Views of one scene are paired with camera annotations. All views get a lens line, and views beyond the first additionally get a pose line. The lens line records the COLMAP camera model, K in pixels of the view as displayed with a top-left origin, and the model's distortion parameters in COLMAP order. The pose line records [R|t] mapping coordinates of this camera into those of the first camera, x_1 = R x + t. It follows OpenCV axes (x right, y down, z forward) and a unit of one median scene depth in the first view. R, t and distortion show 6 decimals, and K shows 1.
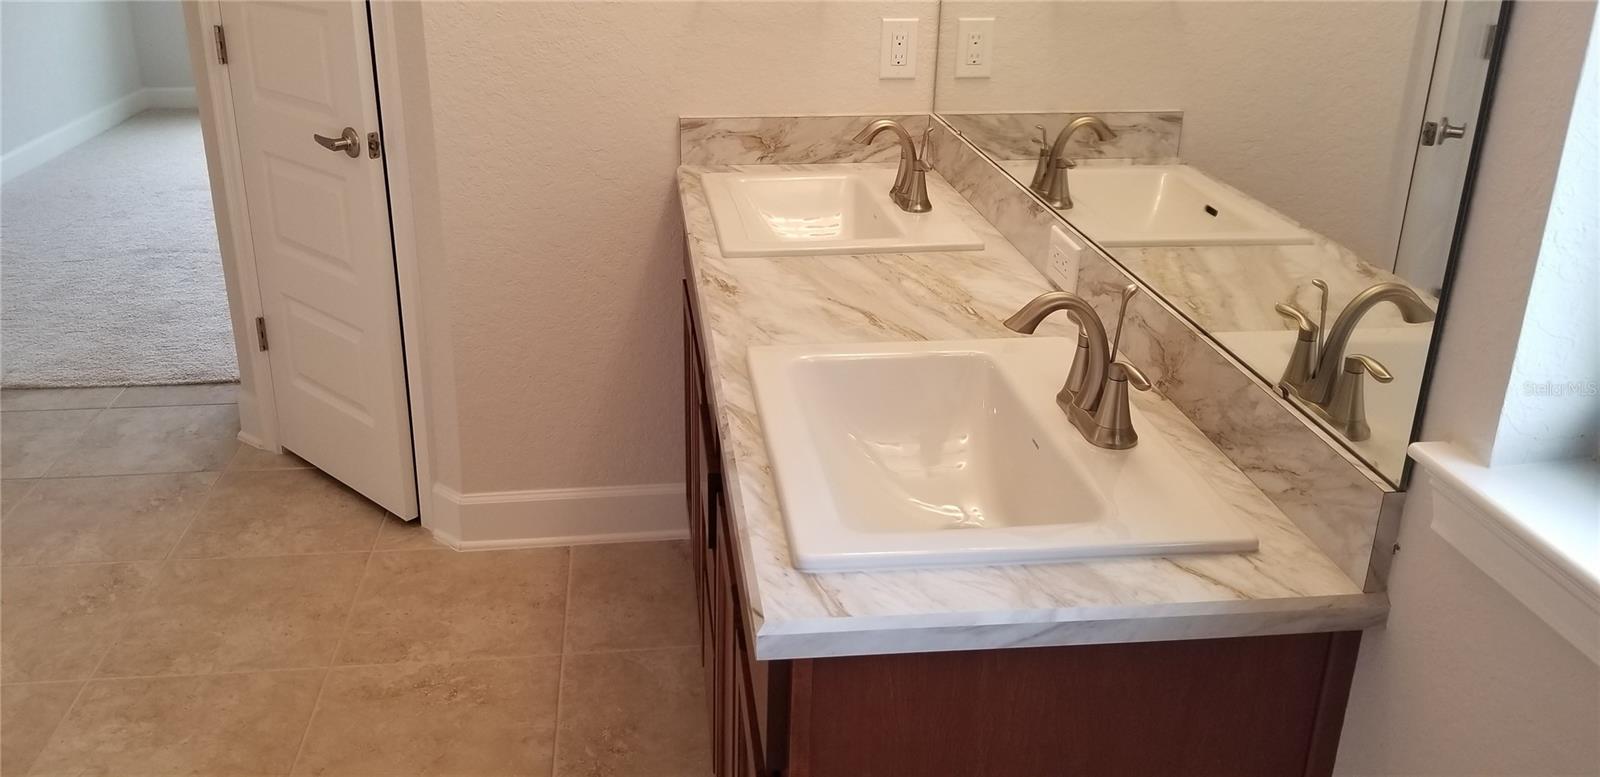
lens RADIAL K [[1267.1, 0, 755.9], [0, 1267.1, 370.2], [0, 0, 1]] dist [0.098786, -0.226361]
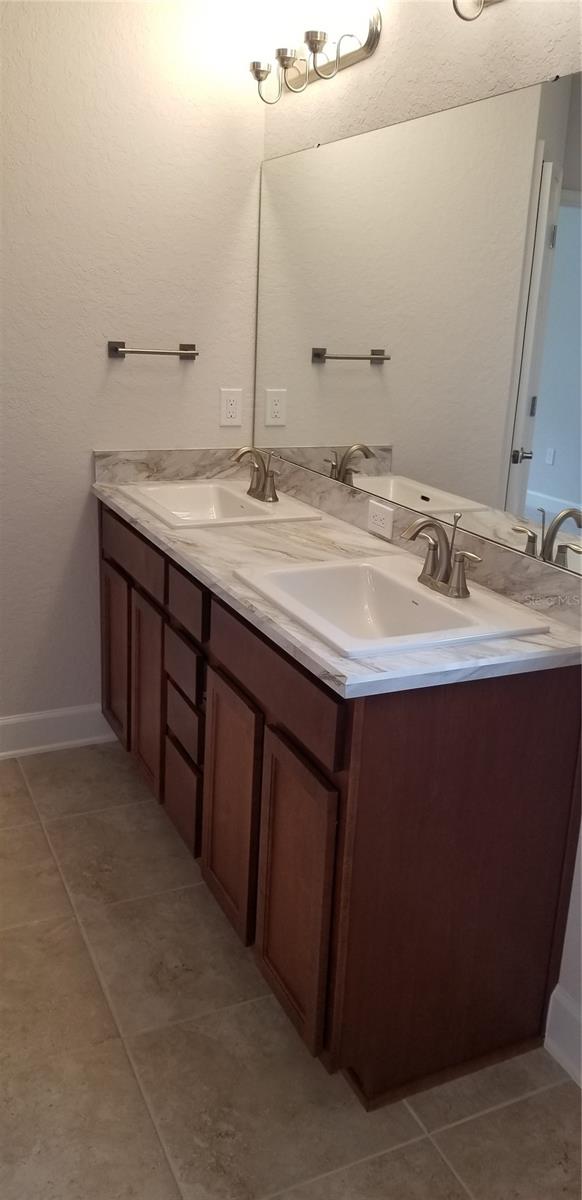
lens RADIAL K [[950.3, 0, 316.1], [0, 950.3, 575.7], [0, 0, 1]] dist [0.098786, -0.226361]
pose [[0.938254, -0.059987, 0.340707, -0.230657], [0.092606, 0.992461, -0.080282, 0.070223], [-0.333322, 0.106876, 0.936736, -0.148942]]
